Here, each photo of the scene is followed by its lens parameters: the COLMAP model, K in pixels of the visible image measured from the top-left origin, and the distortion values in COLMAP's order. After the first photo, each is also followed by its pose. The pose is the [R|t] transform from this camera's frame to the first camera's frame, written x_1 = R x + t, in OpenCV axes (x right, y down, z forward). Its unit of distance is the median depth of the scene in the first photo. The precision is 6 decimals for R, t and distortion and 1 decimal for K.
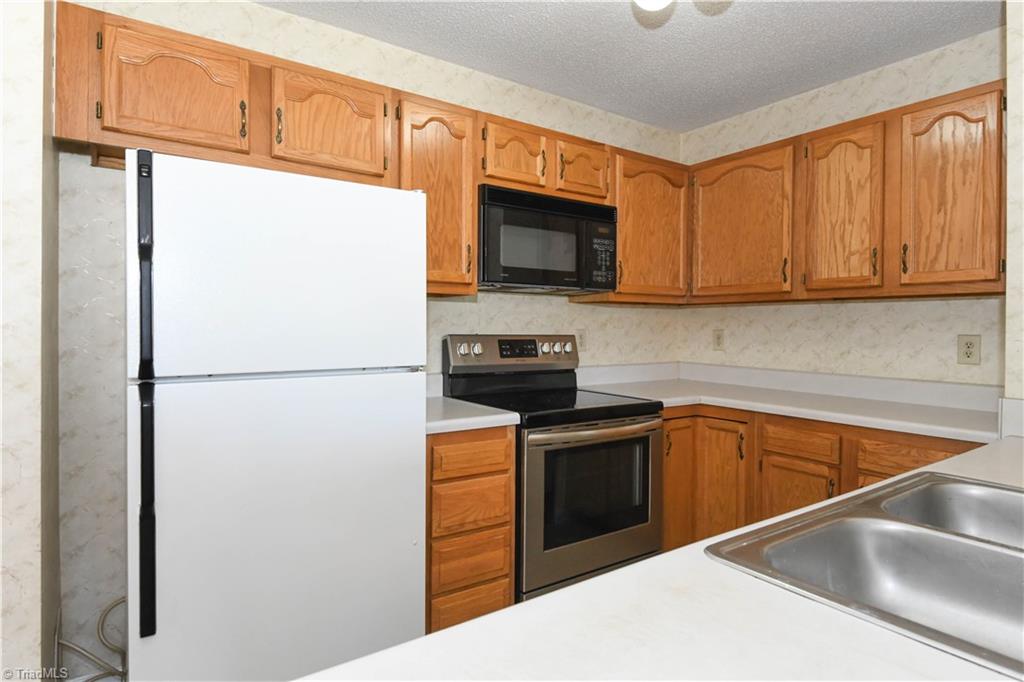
lens RADIAL K [[576.0, 0, 514.5], [0, 576.0, 336.1], [0, 0, 1]] dist [0.029726, -0.011911]
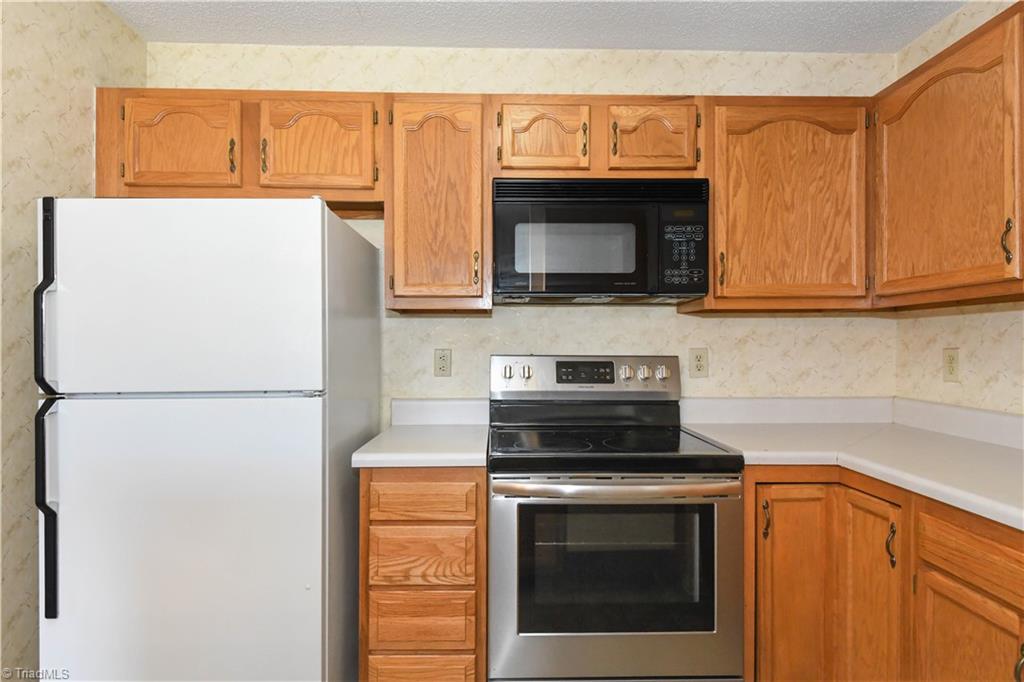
lens RADIAL K [[576.0, 0, 506.0], [0, 576.0, 348.2], [0, 0, 1]] dist [0.029726, -0.011911]
pose [[0.831614, -0.004969, -0.555332, 0.383318], [-0.002158, 0.999924, -0.012179, -0.002815], [0.555350, 0.011327, 0.831539, 0.271214]]
